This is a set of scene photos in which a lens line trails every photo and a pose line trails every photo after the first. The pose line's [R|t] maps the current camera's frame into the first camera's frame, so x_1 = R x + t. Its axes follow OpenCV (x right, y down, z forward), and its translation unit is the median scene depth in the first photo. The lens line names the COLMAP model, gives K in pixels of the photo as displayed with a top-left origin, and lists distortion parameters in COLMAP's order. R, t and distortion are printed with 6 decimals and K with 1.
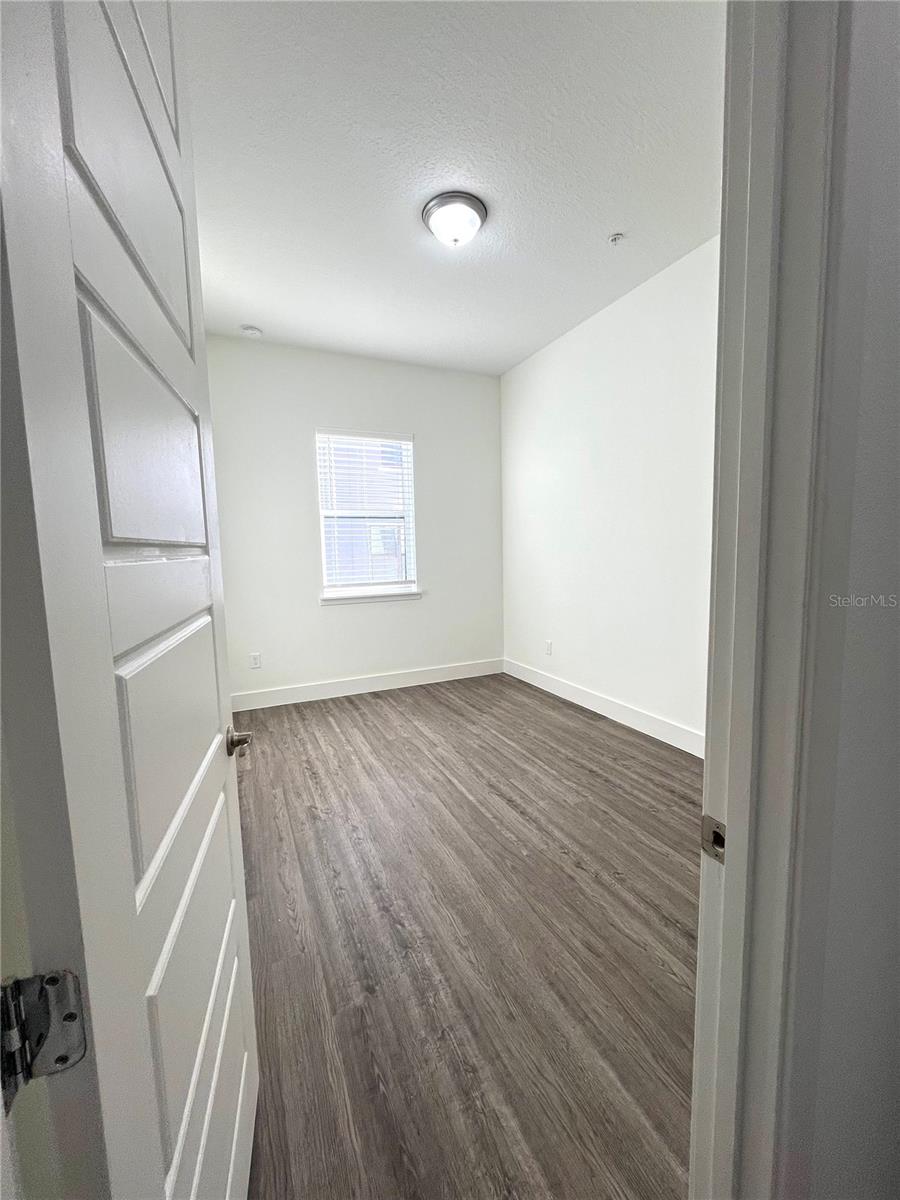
lens RADIAL K [[489.1, 0, 457.3], [0, 489.1, 600.3], [0, 0, 1]] dist [-0.001215, -0.000356]
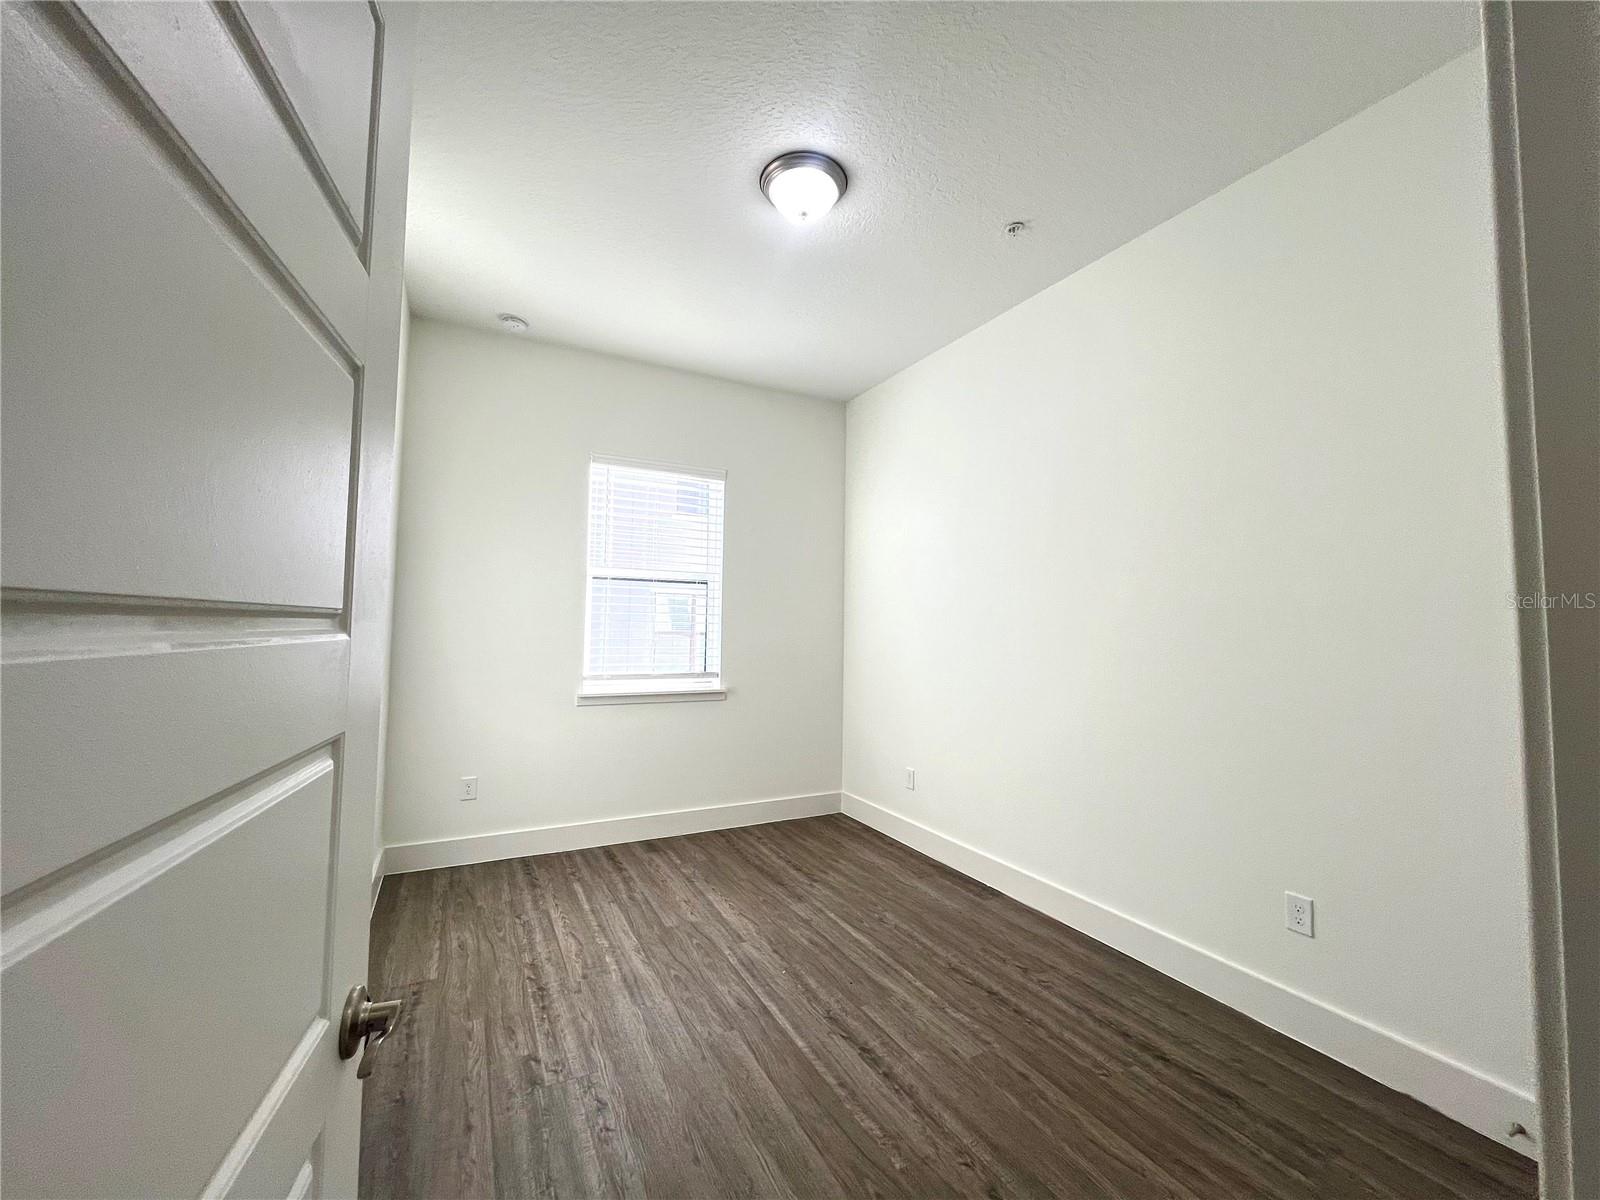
lens RADIAL K [[652.2, 0, 797.7], [0, 652.2, 591.6], [0, 0, 1]] dist [-0.001215, -0.000356]
pose [[0.998341, 0.039284, 0.042091, -0.028922], [-0.032004, 0.986358, -0.161472, -0.014350], [-0.047860, 0.159858, 0.985979, 0.111343]]
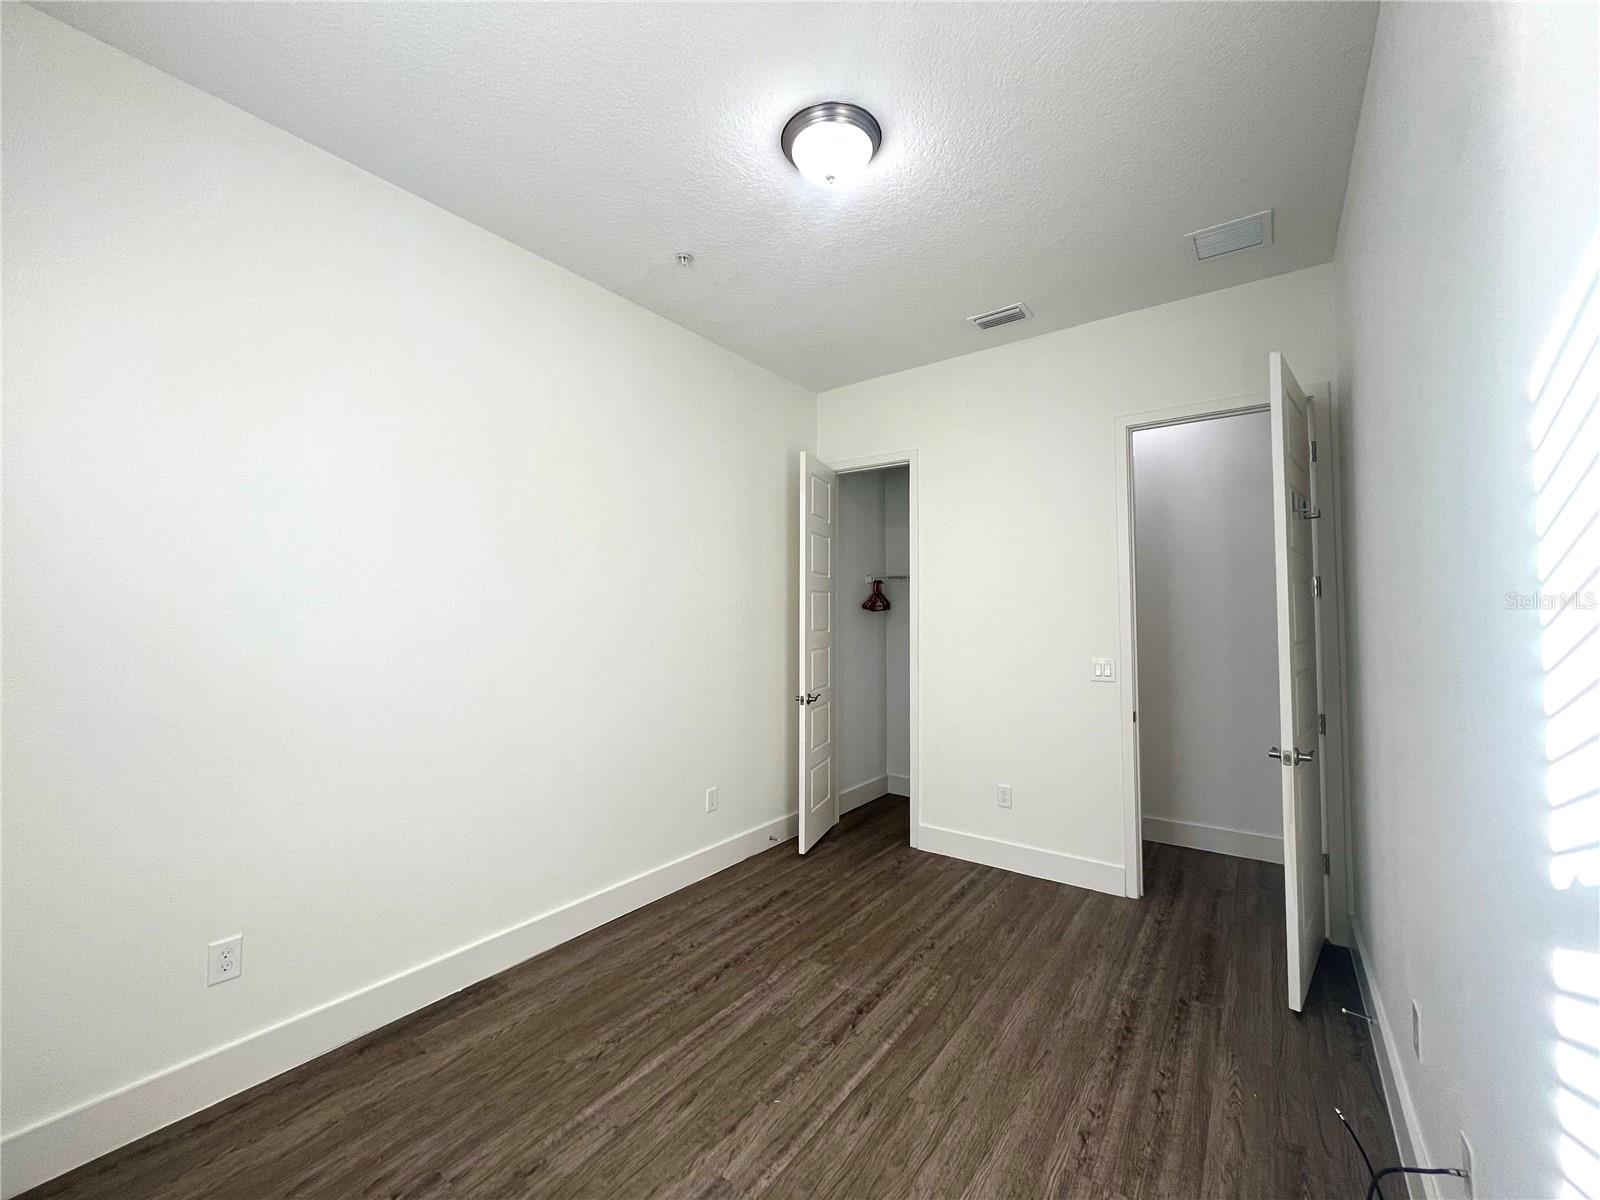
lens RADIAL K [[652.2, 0, 798.4], [0, 652.2, 594.4], [0, 0, 1]] dist [-0.001215, -0.000356]
pose [[-0.492713, 0.053083, 0.868571, -0.631492], [0.104676, 0.994505, -0.001400, -0.170600], [-0.863873, 0.090229, -0.495563, 1.370782]]
